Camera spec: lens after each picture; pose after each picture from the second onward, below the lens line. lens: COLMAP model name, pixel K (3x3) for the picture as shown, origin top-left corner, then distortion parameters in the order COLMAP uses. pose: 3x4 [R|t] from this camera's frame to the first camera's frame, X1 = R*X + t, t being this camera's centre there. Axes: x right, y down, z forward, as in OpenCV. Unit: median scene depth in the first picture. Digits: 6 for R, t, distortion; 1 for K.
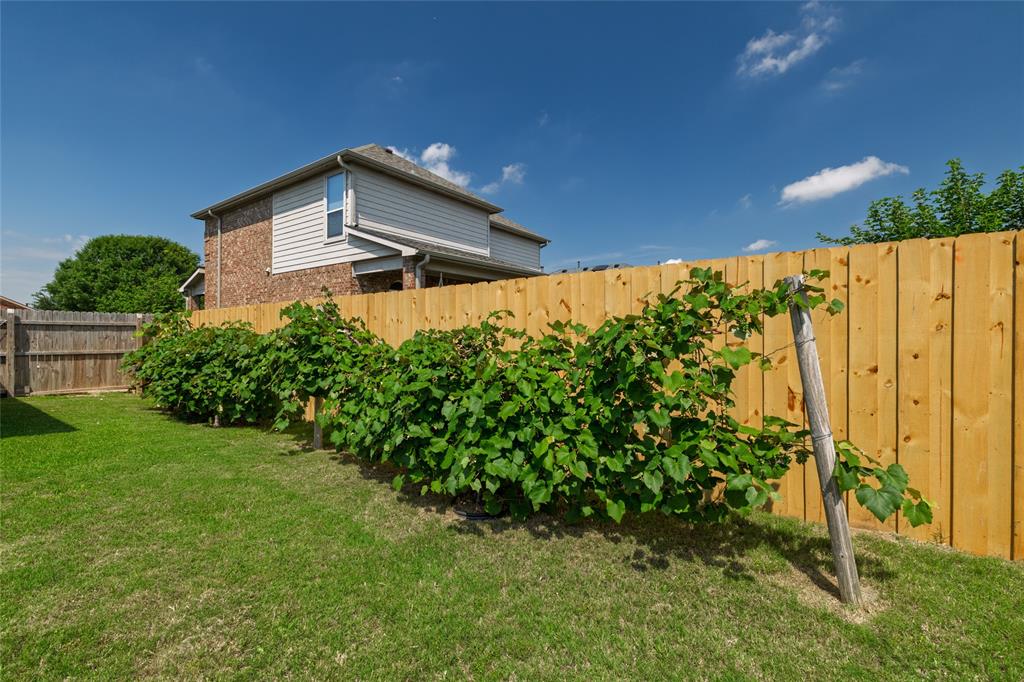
lens RADIAL K [[445.8, 0, 506.2], [0, 445.8, 337.2], [0, 0, 1]] dist [0.000486, 0.000220]
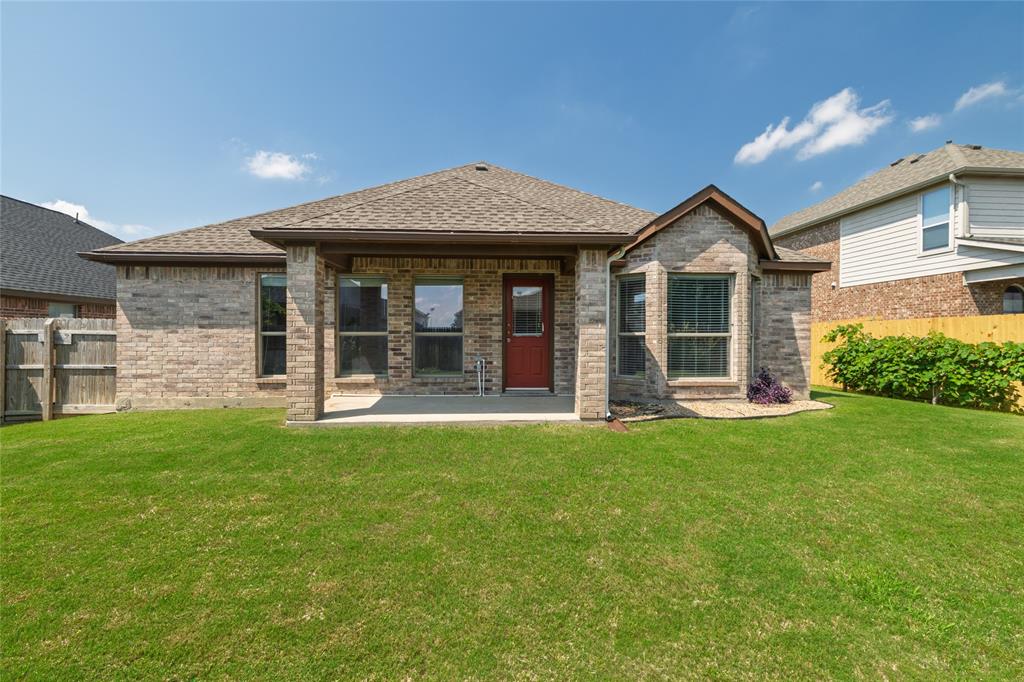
lens RADIAL K [[445.8, 0, 506.2], [0, 445.8, 337.2], [0, 0, 1]] dist [0.000486, 0.000220]
pose [[0.641925, 0.001845, -0.766765, -0.233337], [-0.006850, 0.999971, -0.003329, -0.003333], [0.766737, 0.007390, 0.641919, -0.498091]]
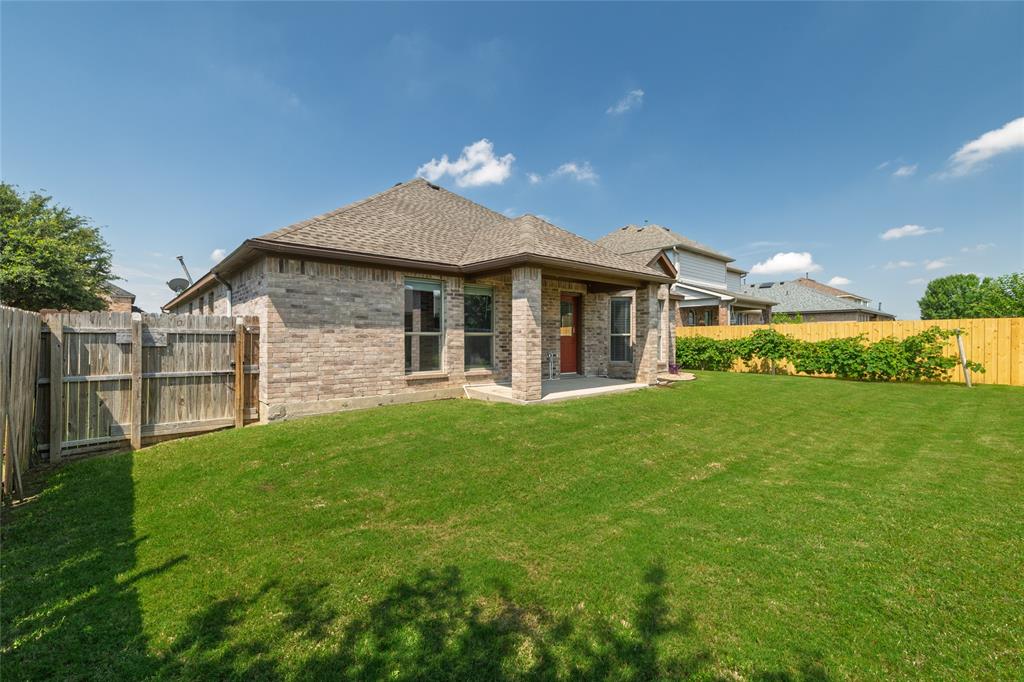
lens RADIAL K [[441.8, 0, 509.1], [0, 441.8, 340.0], [0, 0, 1]] dist [-0.001835, 0.000180]
pose [[0.978110, 0.000240, -0.208088, -0.658833], [-0.000568, 0.999999, -0.001515, 0.002641], [0.208087, 0.001600, 0.978109, -0.993498]]
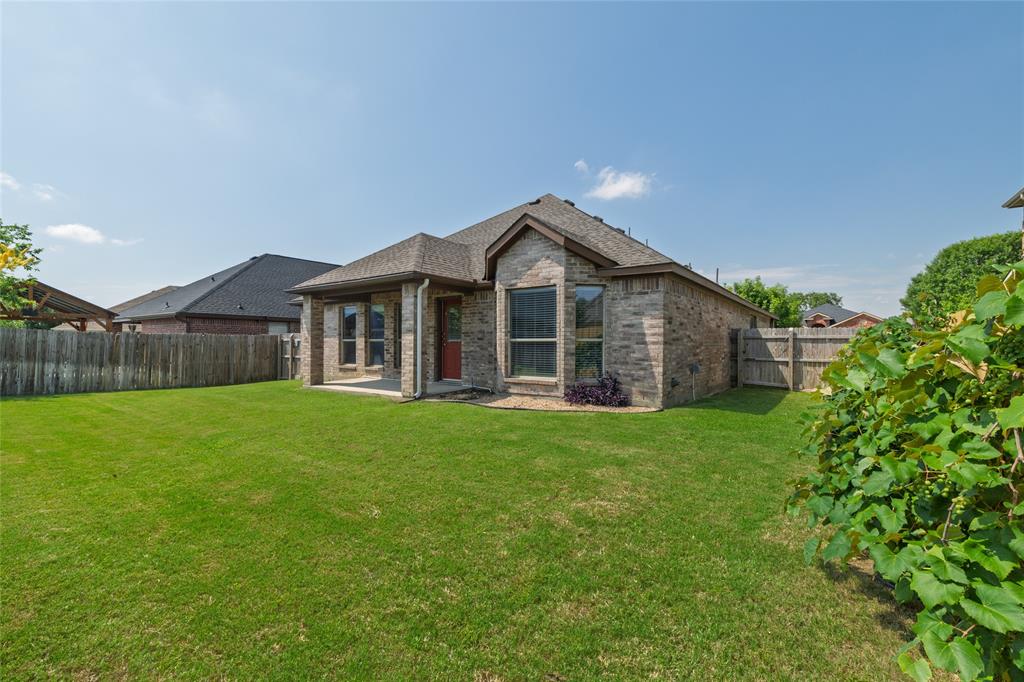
lens RADIAL K [[445.8, 0, 506.2], [0, 445.8, 337.2], [0, 0, 1]] dist [0.000486, 0.000220]
pose [[-0.008476, -0.012732, -0.999883, 0.199538], [-0.009127, 0.999878, -0.012655, -0.005666], [0.999922, 0.009018, -0.008591, 0.083225]]
